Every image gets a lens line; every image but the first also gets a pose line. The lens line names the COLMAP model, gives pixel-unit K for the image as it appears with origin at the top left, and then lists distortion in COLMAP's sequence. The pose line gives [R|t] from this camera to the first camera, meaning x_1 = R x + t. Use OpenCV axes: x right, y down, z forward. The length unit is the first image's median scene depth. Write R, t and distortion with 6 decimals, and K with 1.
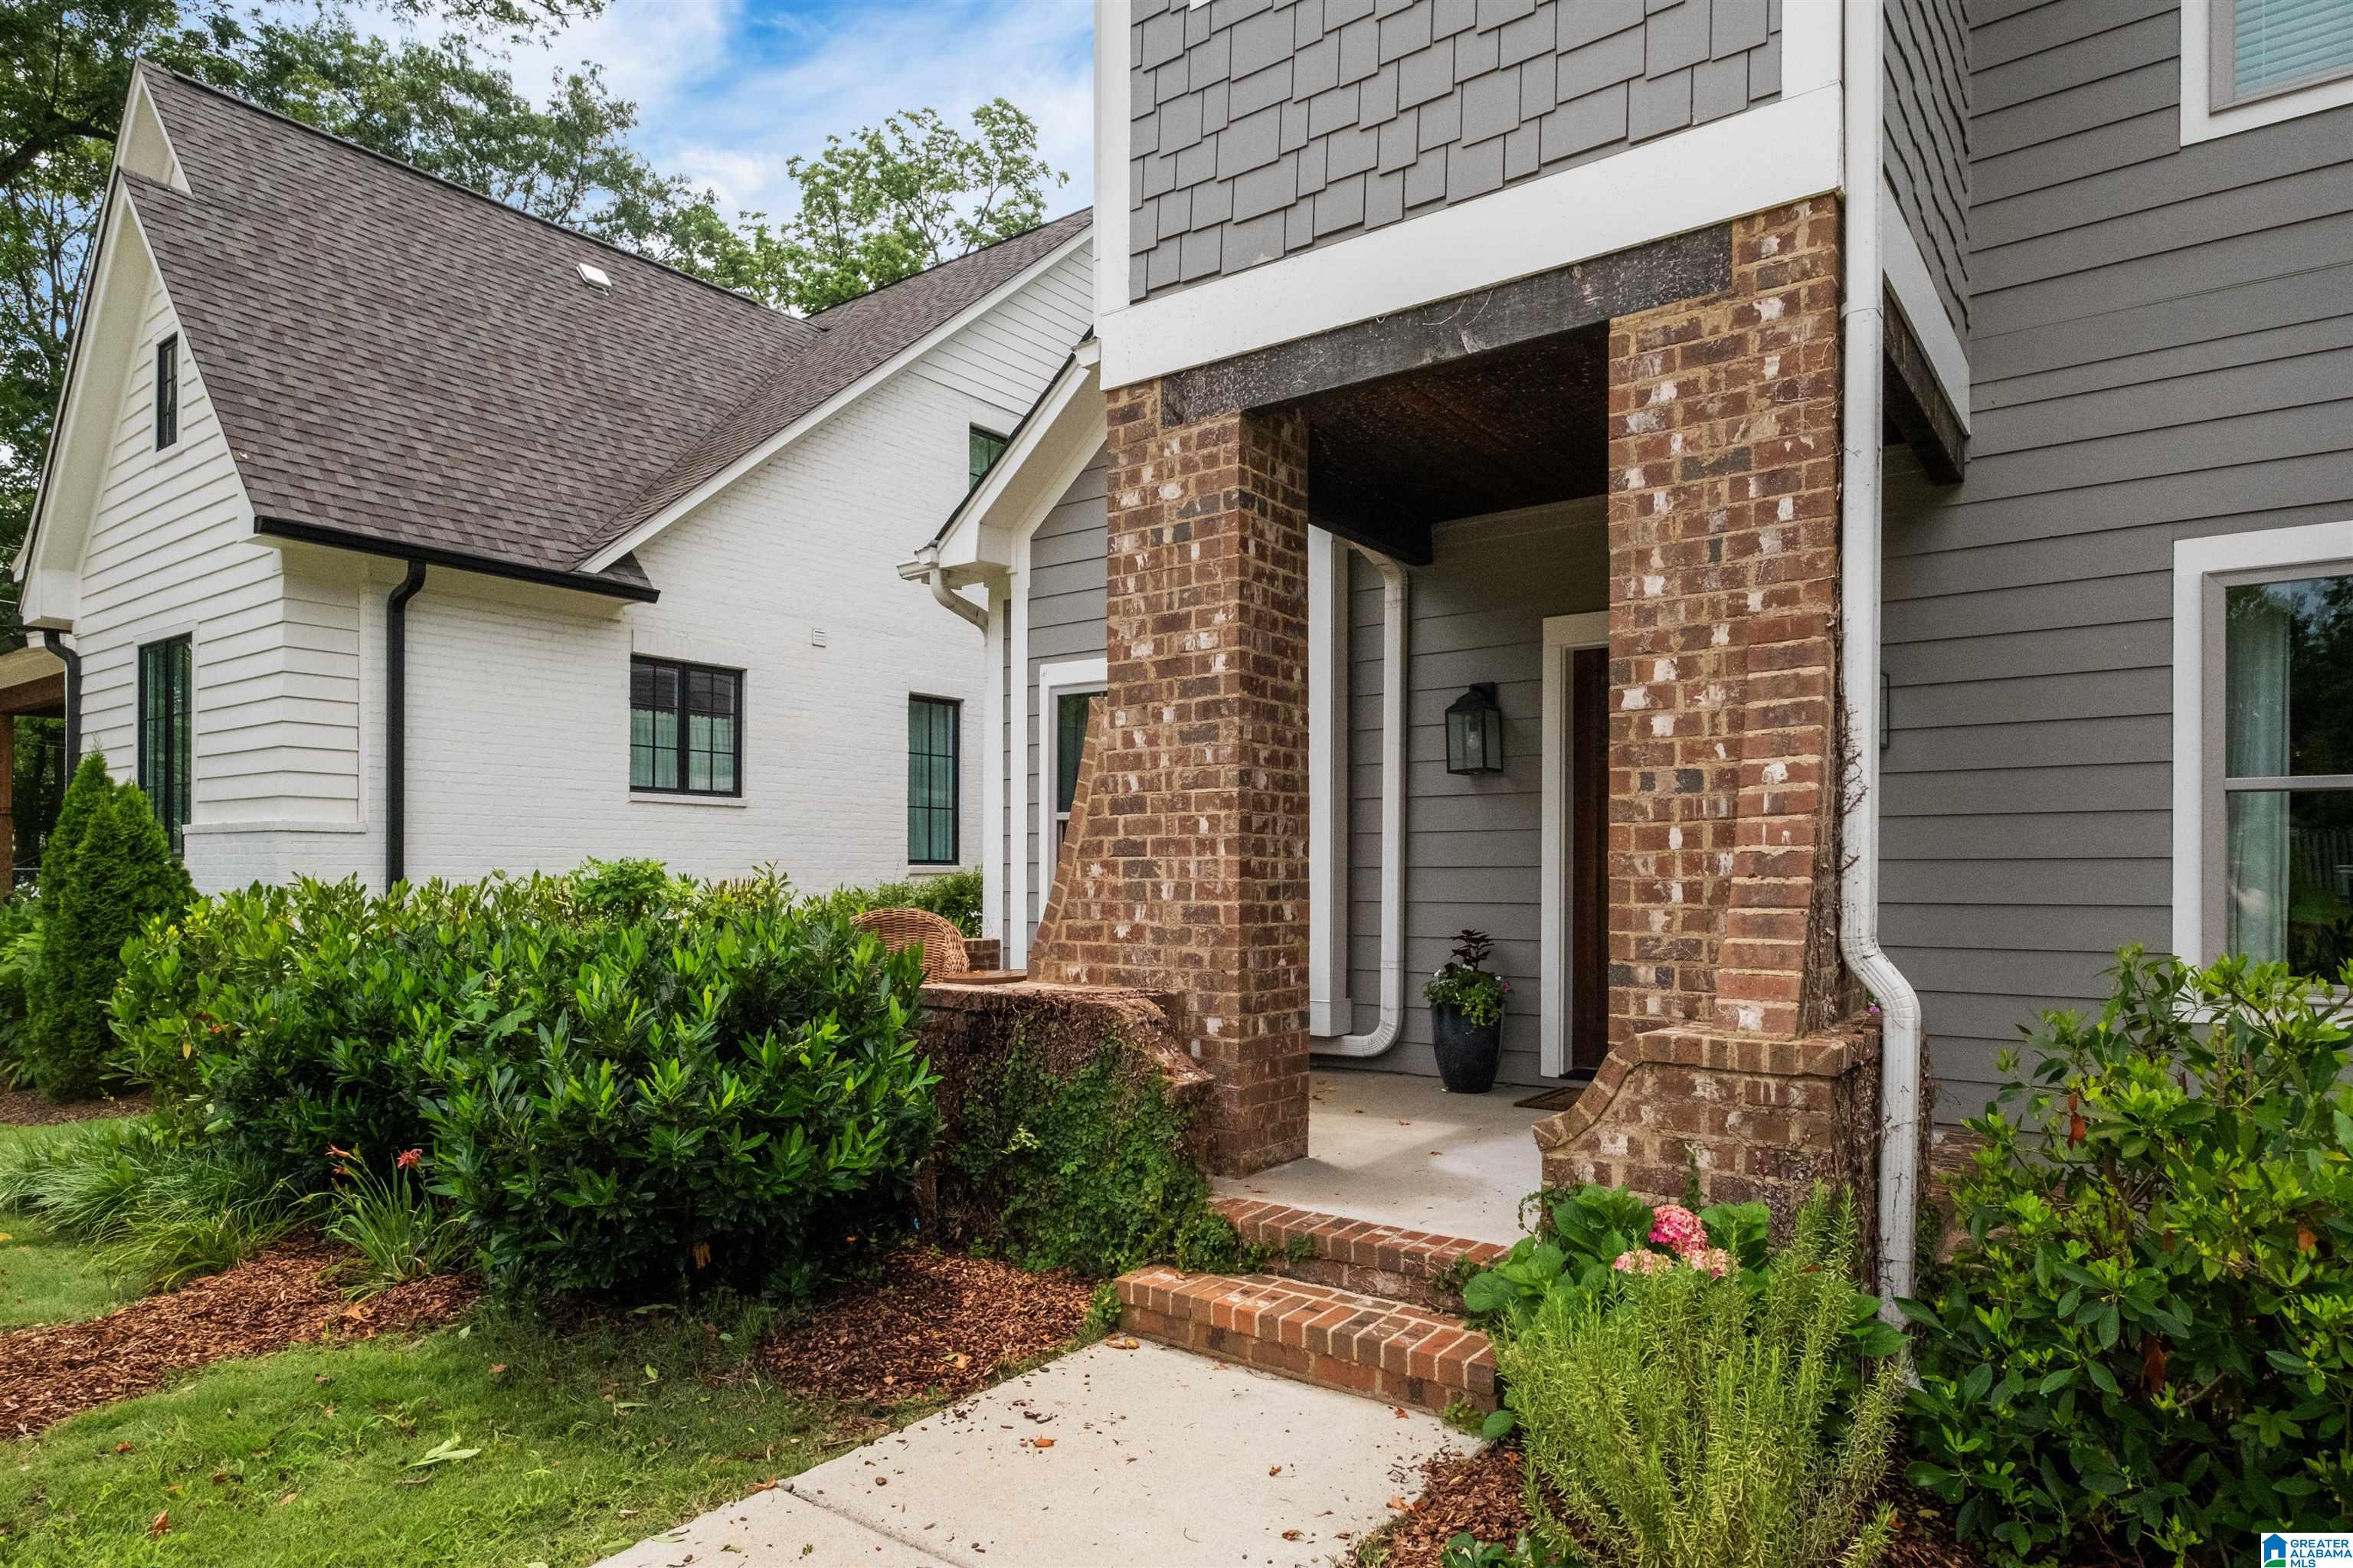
lens RADIAL K [[1342.2, 0, 1211.2], [0, 1342.2, 869.9], [0, 0, 1]] dist [-0.020822, 0.037897]
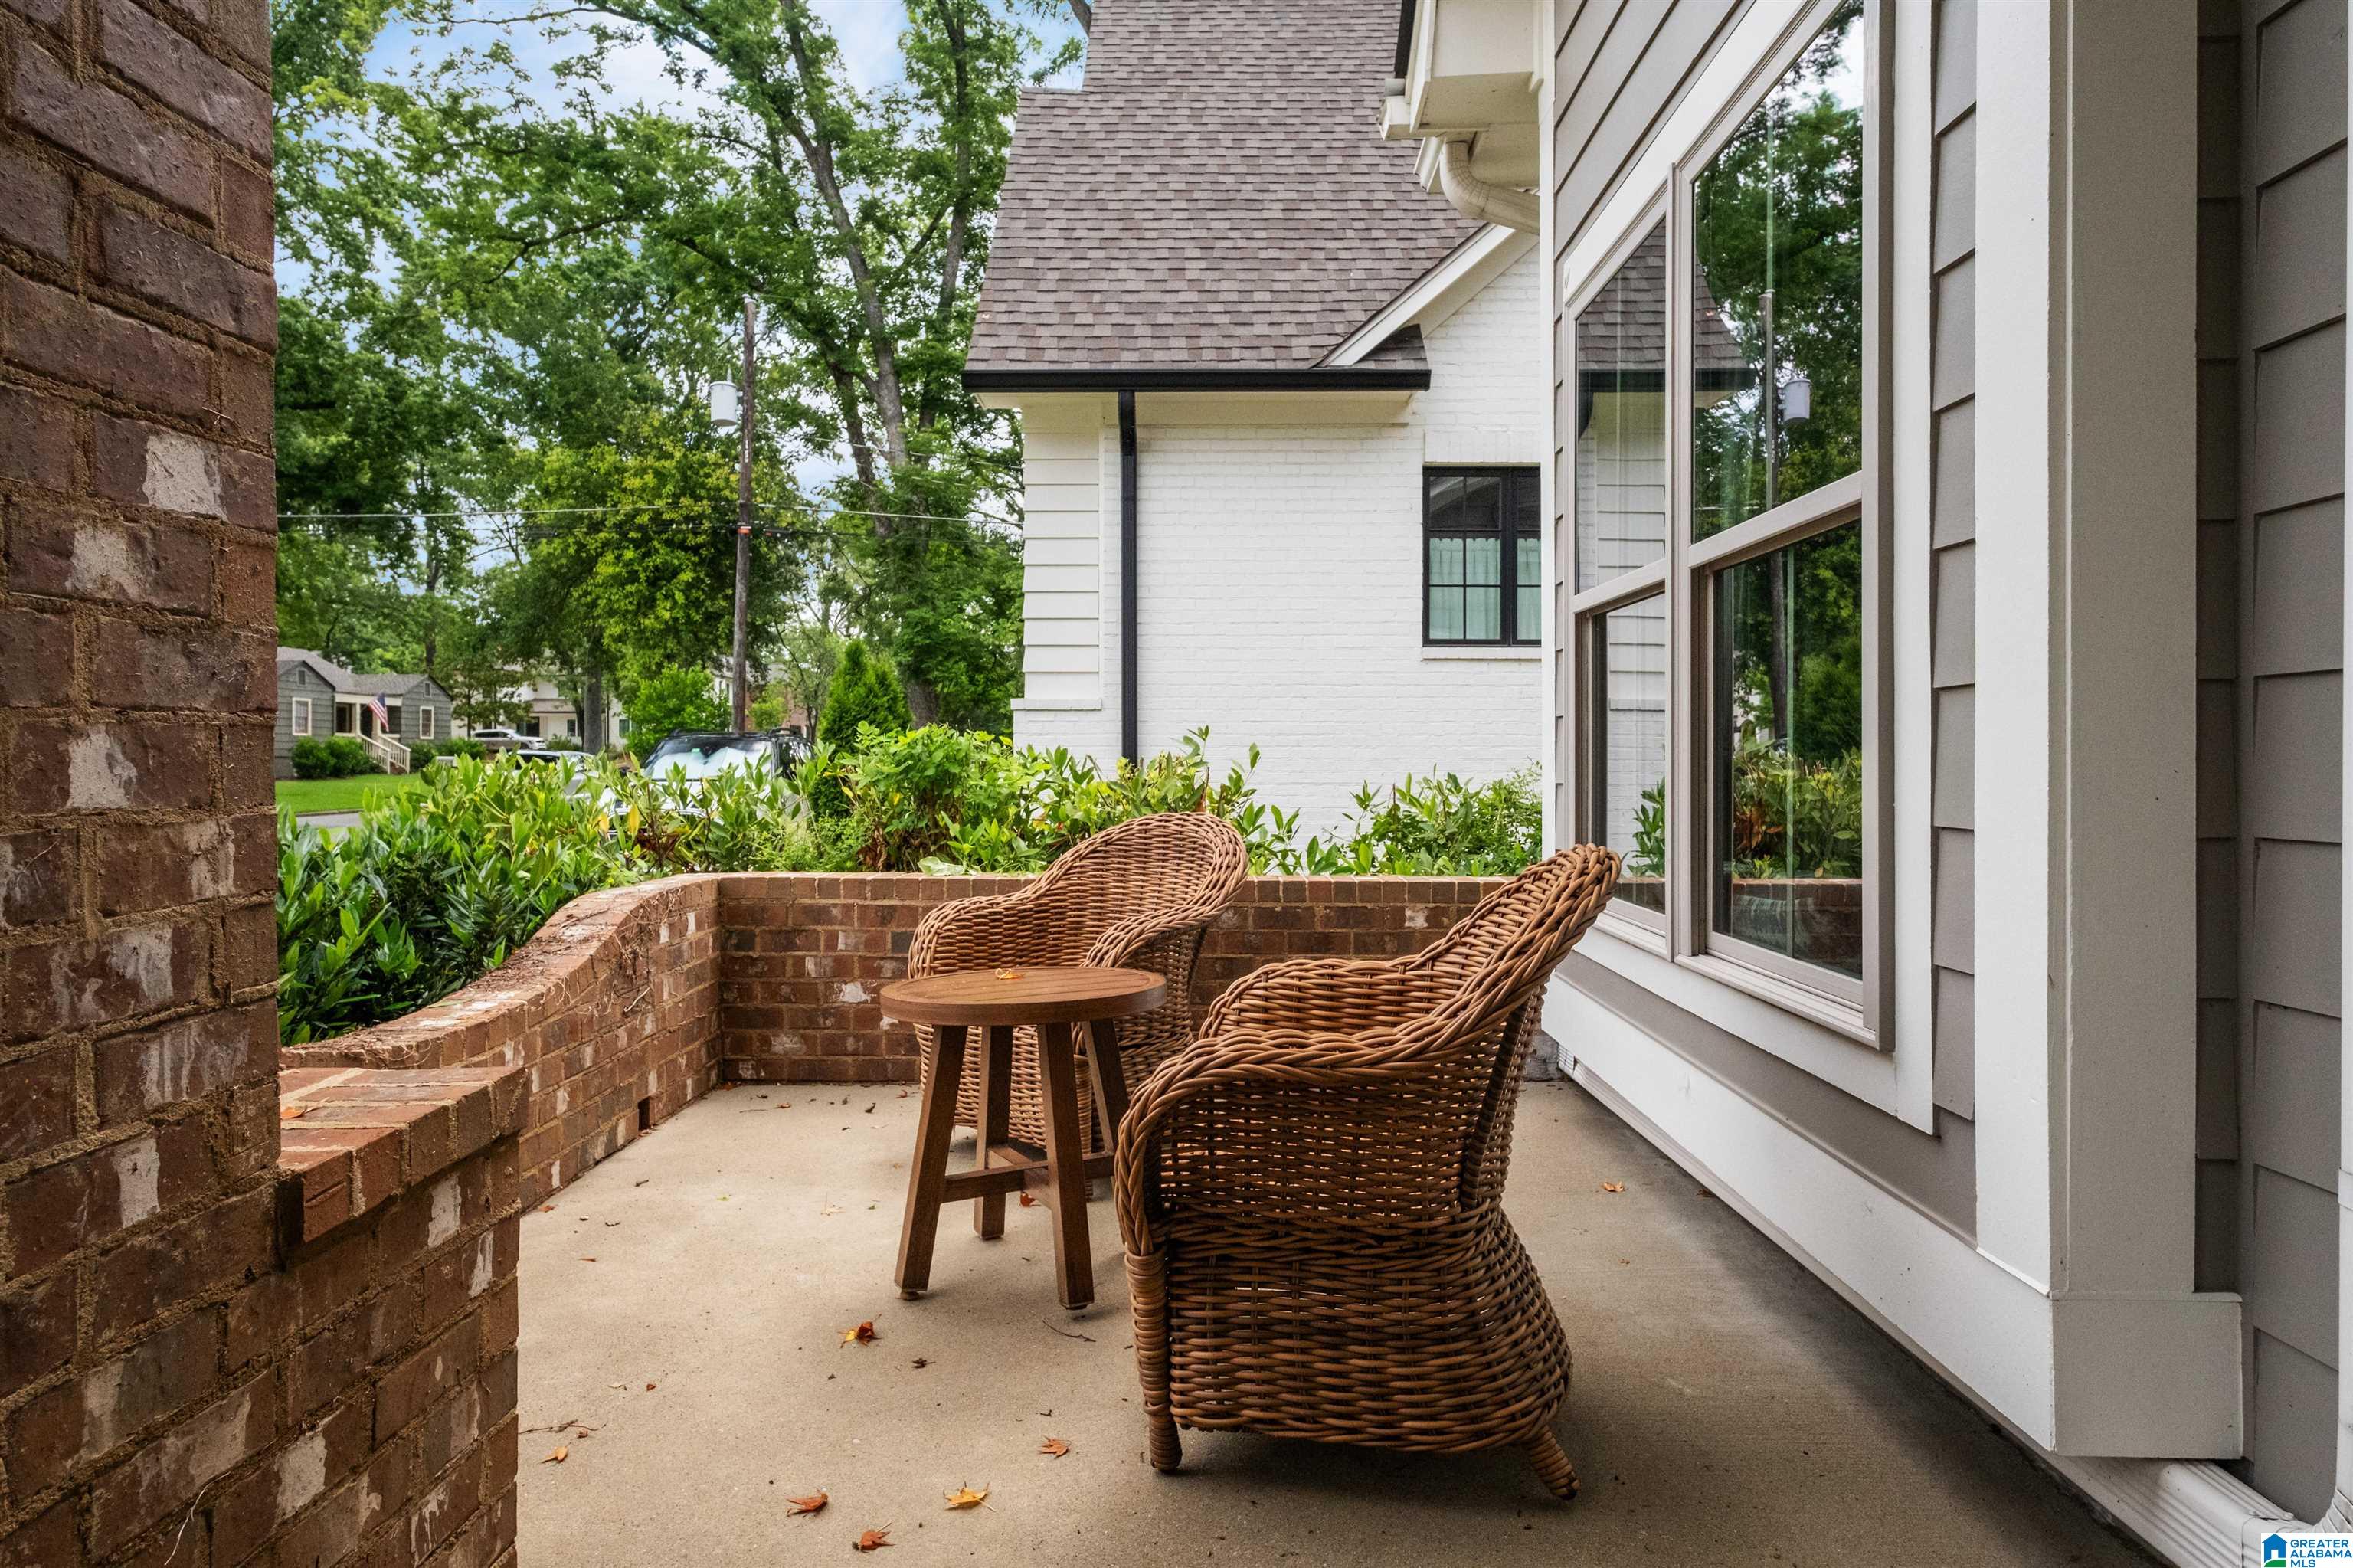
lens RADIAL K [[1327.3, 0, 1176.5], [0, 1327.3, 784.0], [0, 0, 1]] dist [0.000238, 0.000014]
pose [[0.573744, 0.012865, -0.818934, 0.274302], [0.004356, 0.999815, 0.018758, 0.015058], [0.819023, -0.014330, 0.573581, 1.136943]]
